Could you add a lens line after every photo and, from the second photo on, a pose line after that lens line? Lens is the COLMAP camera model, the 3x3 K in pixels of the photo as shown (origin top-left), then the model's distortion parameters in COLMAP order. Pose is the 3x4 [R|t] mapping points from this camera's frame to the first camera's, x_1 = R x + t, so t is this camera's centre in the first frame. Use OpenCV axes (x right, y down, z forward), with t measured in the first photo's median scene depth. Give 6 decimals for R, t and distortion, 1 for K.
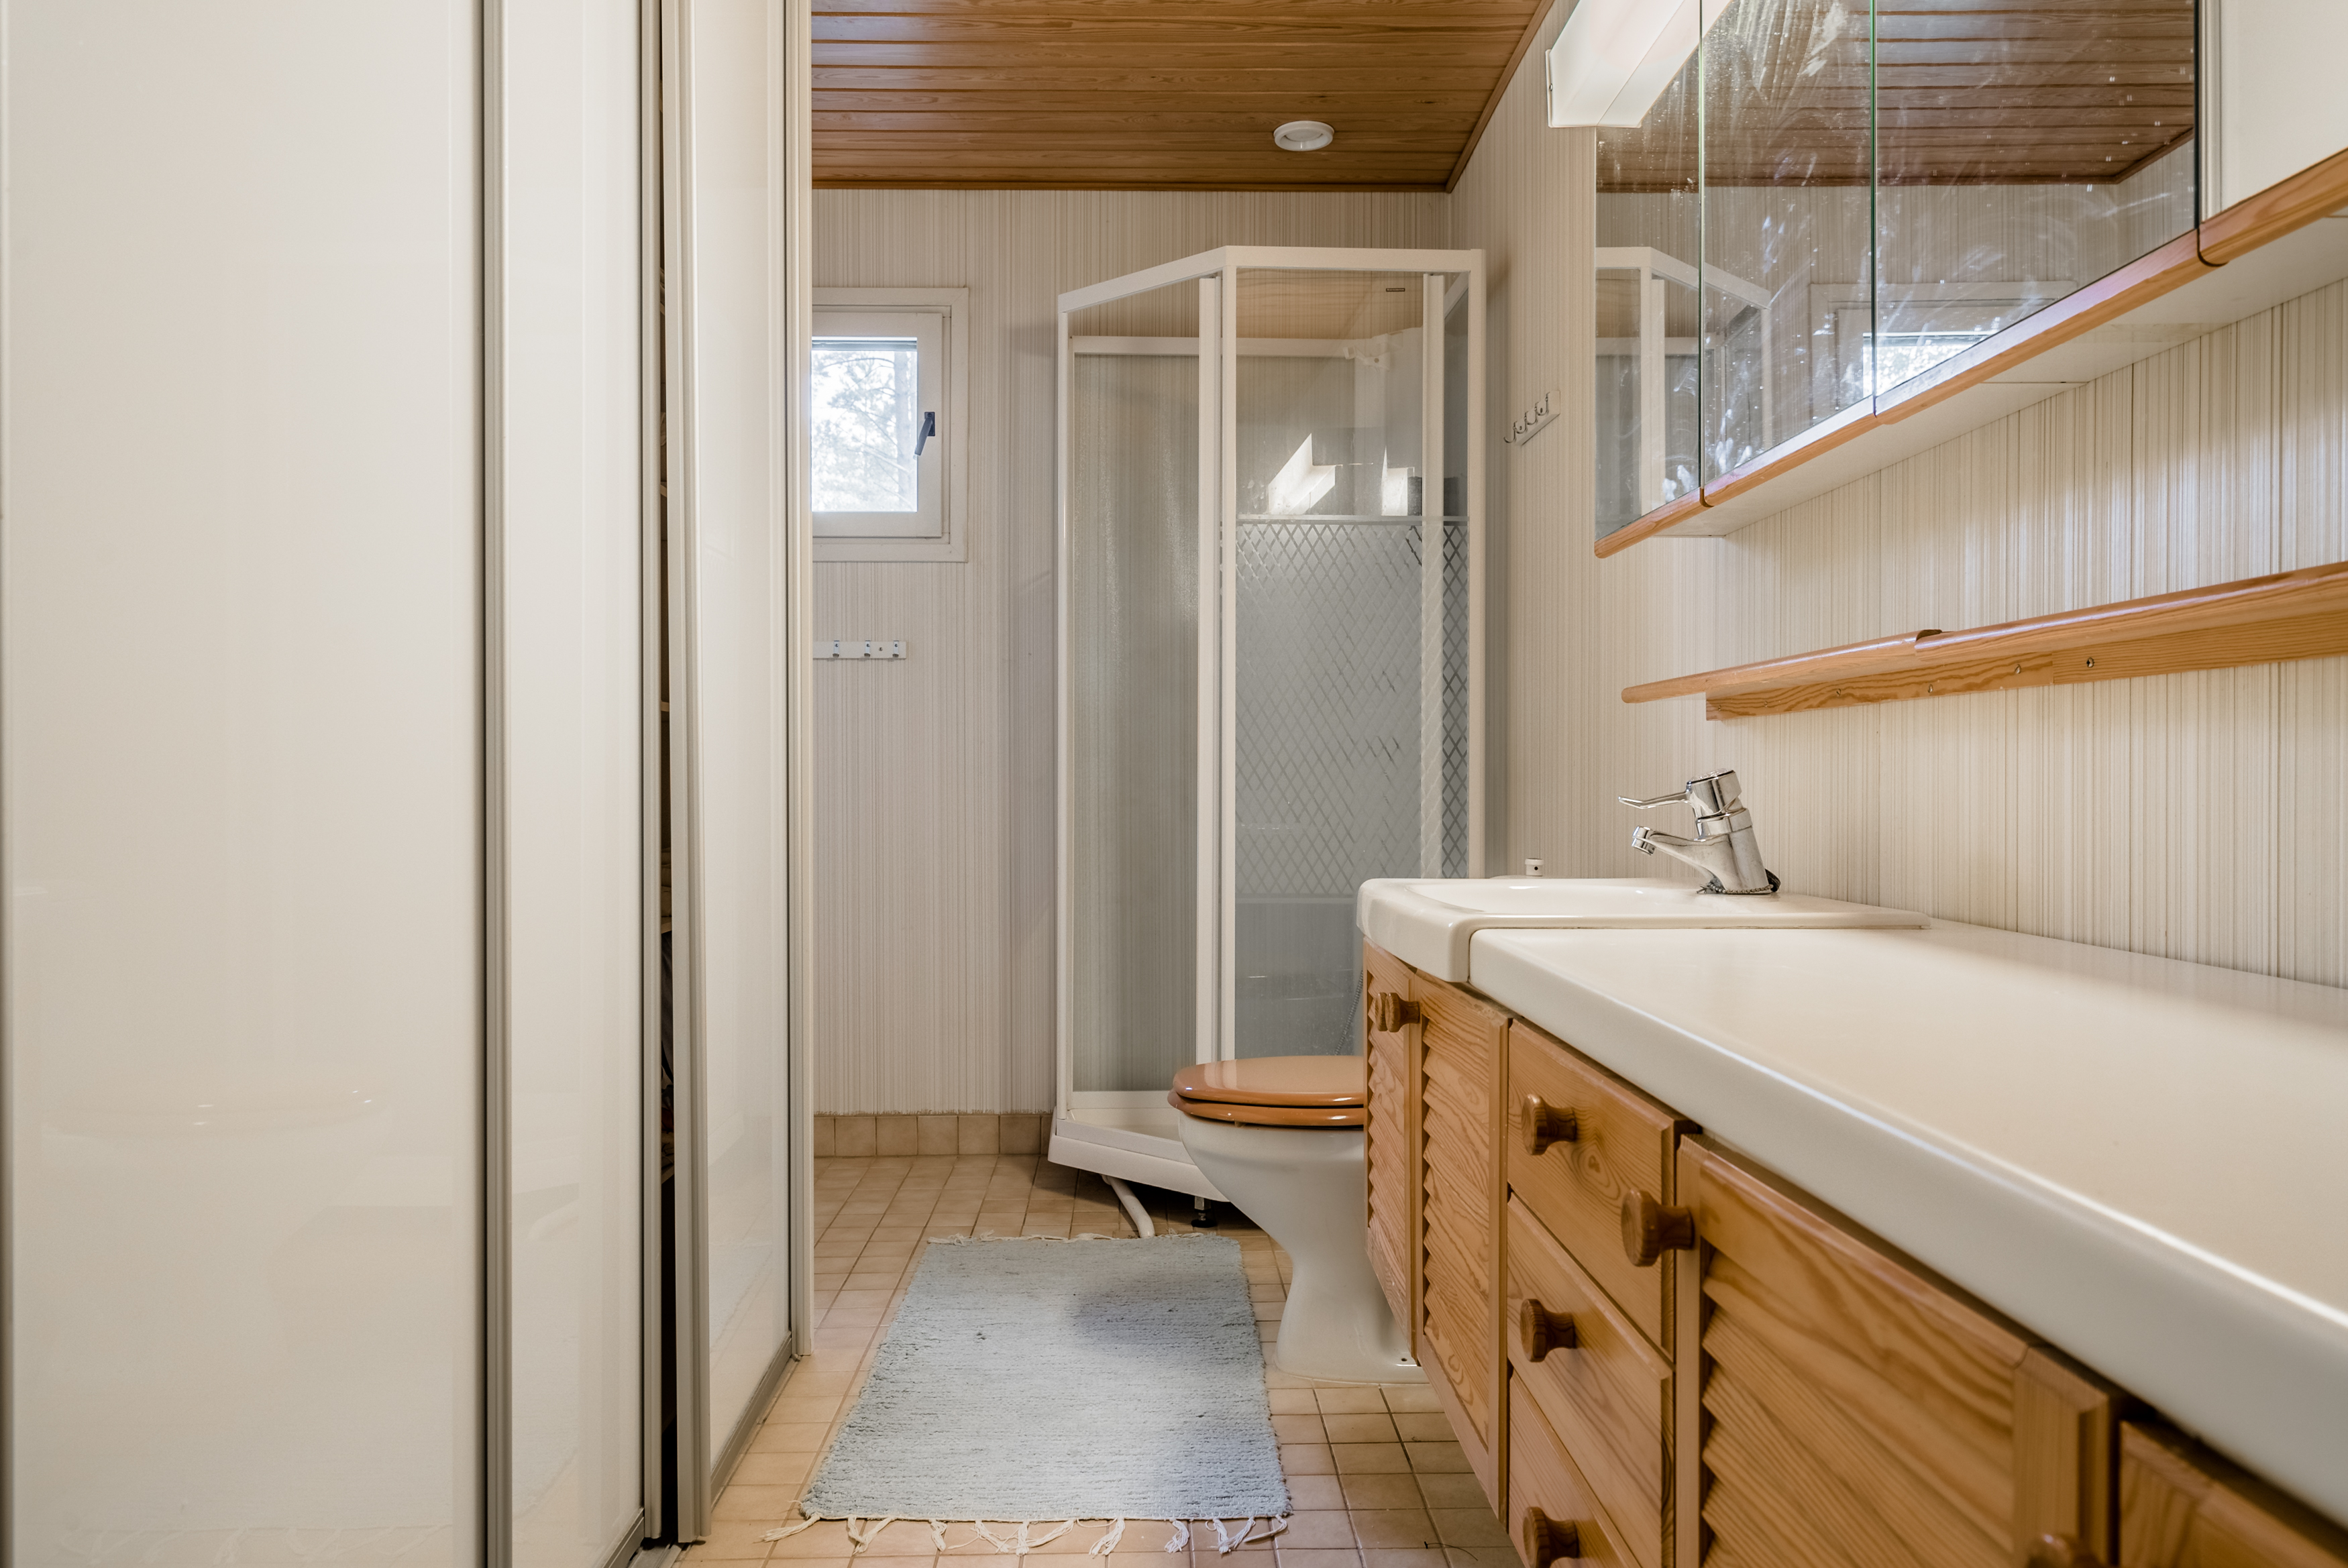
lens RADIAL K [[1583.1, 0, 1174.0], [0, 1583.1, 784.0], [0, 0, 1]] dist [0.000202, -0.002562]
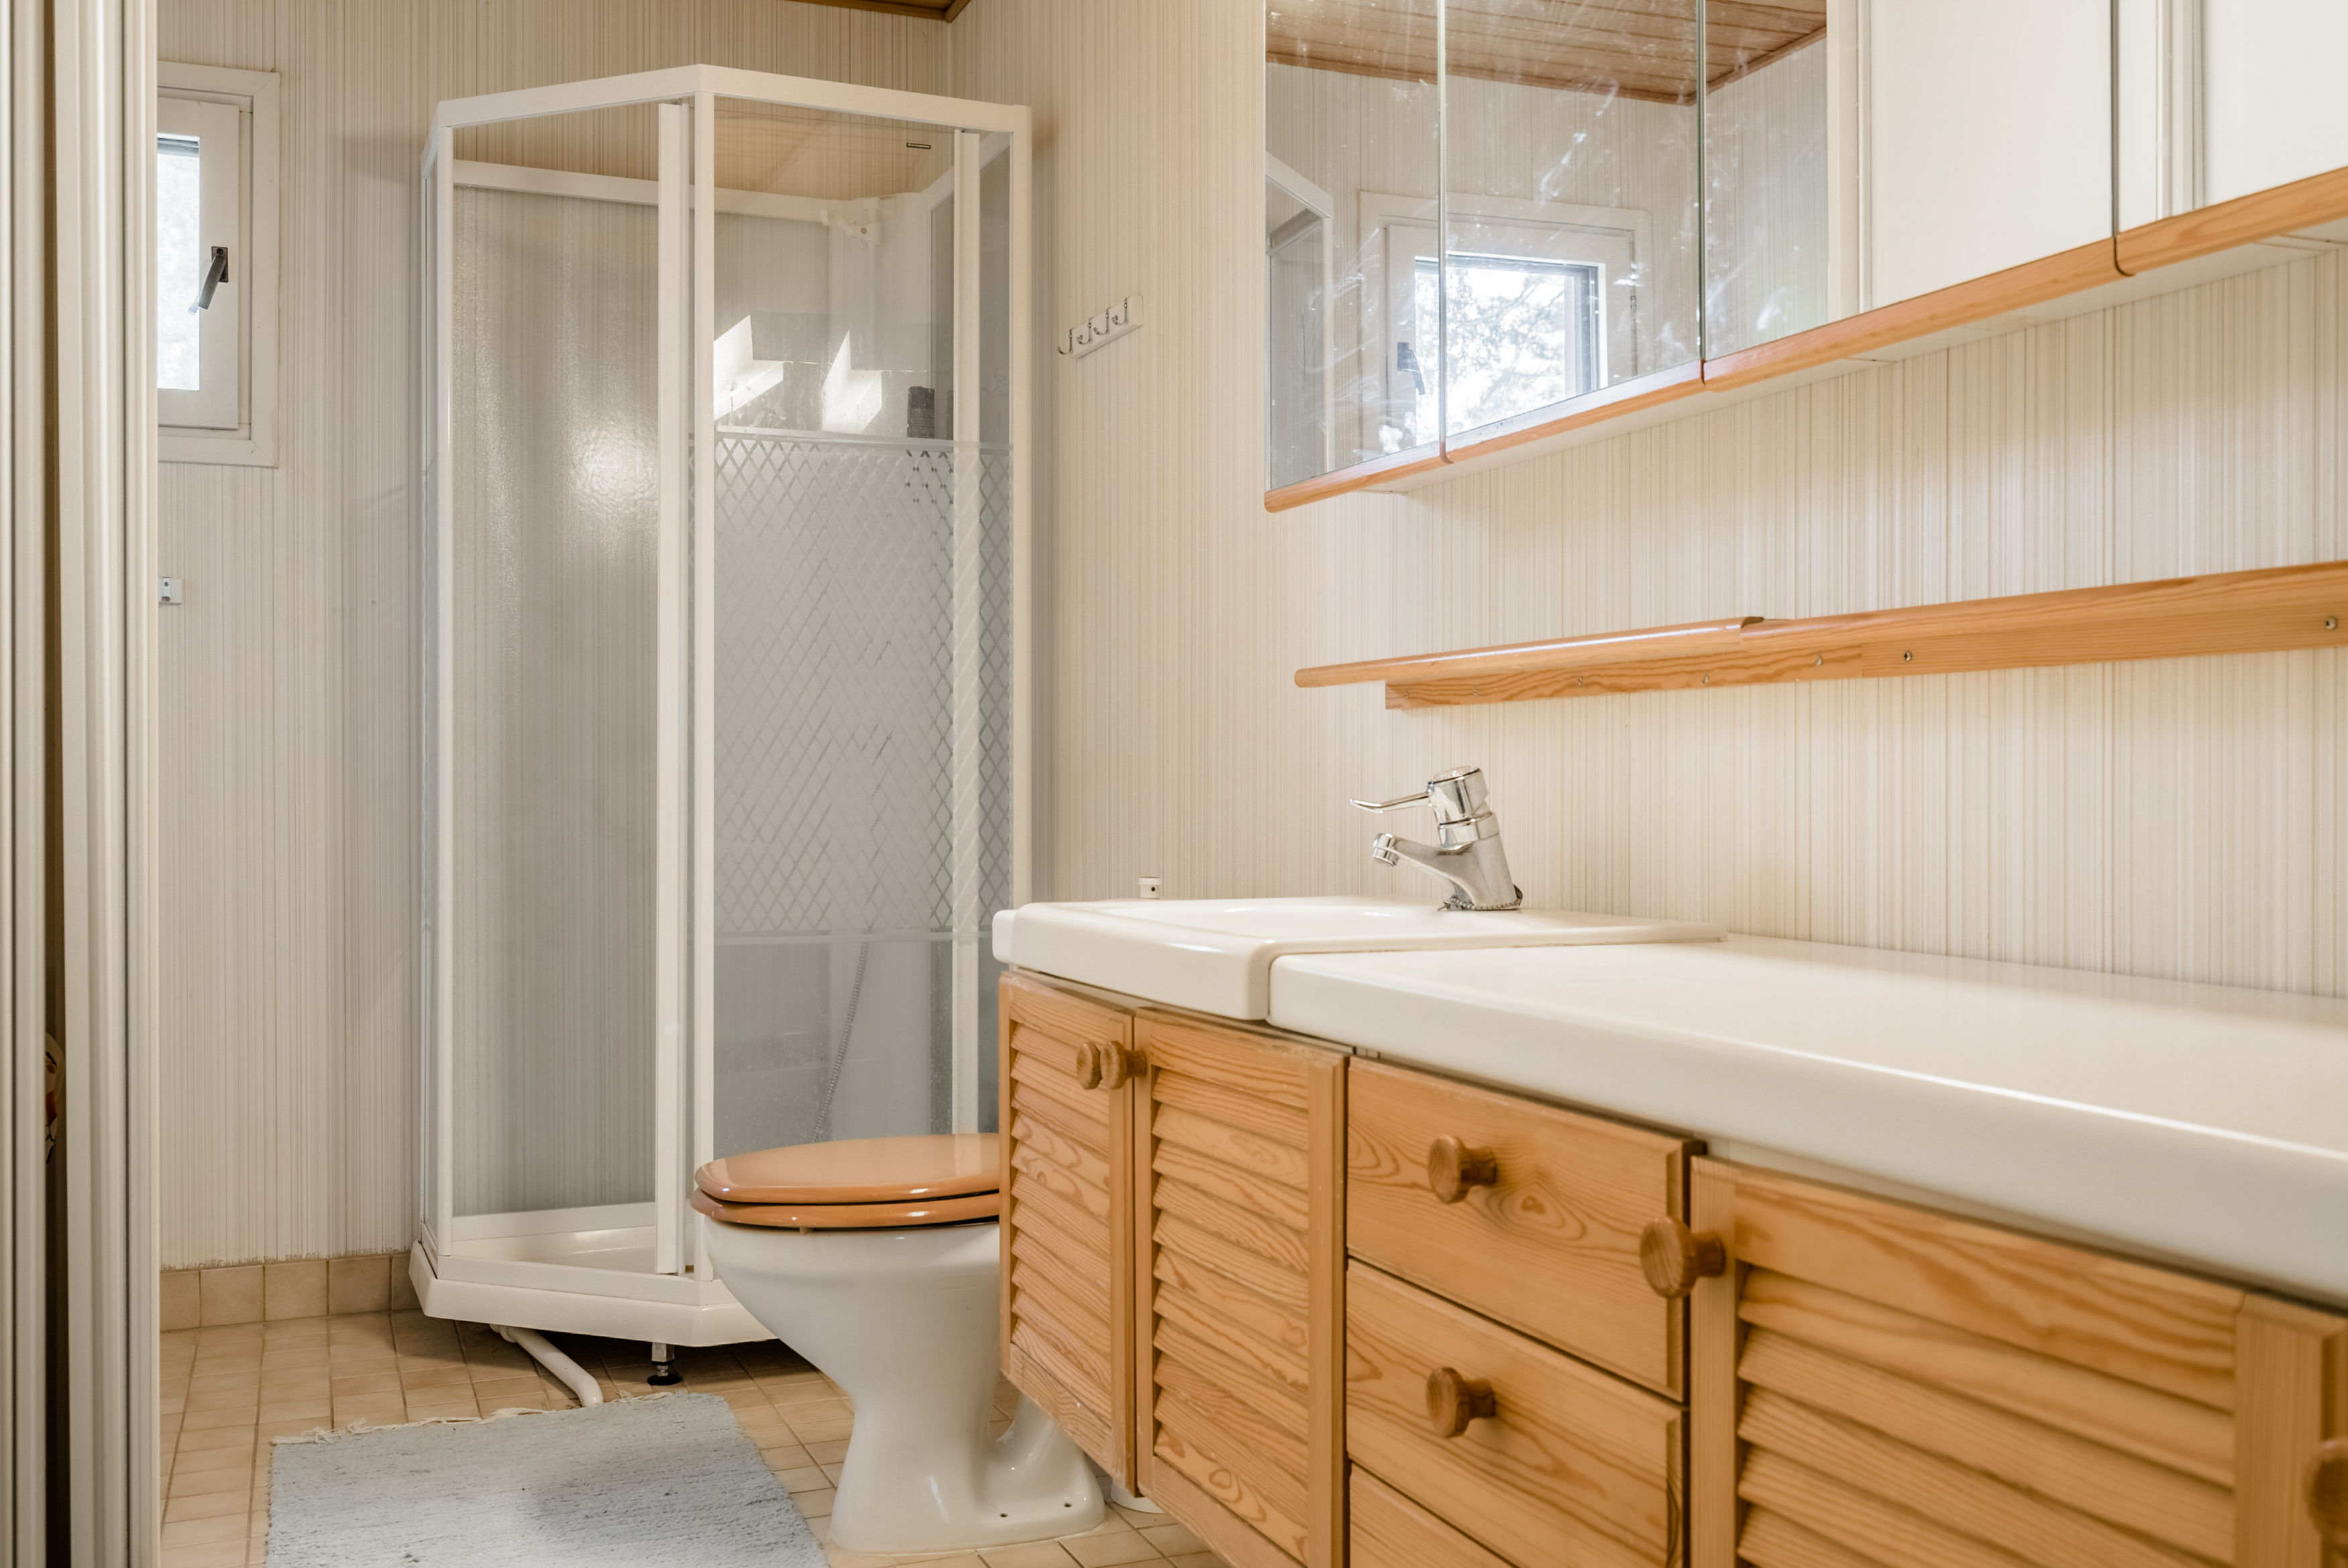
lens RADIAL K [[2143.1, 0, 1174.0], [0, 2143.1, 784.0], [0, 0, 1]] dist [-0.008425, 0.001155]
pose [[0.934270, -0.000966, 0.356564, -0.135544], [0.001475, 0.999998, -0.001156, 0.000727], [-0.356563, 0.001606, 0.934270, -0.023770]]
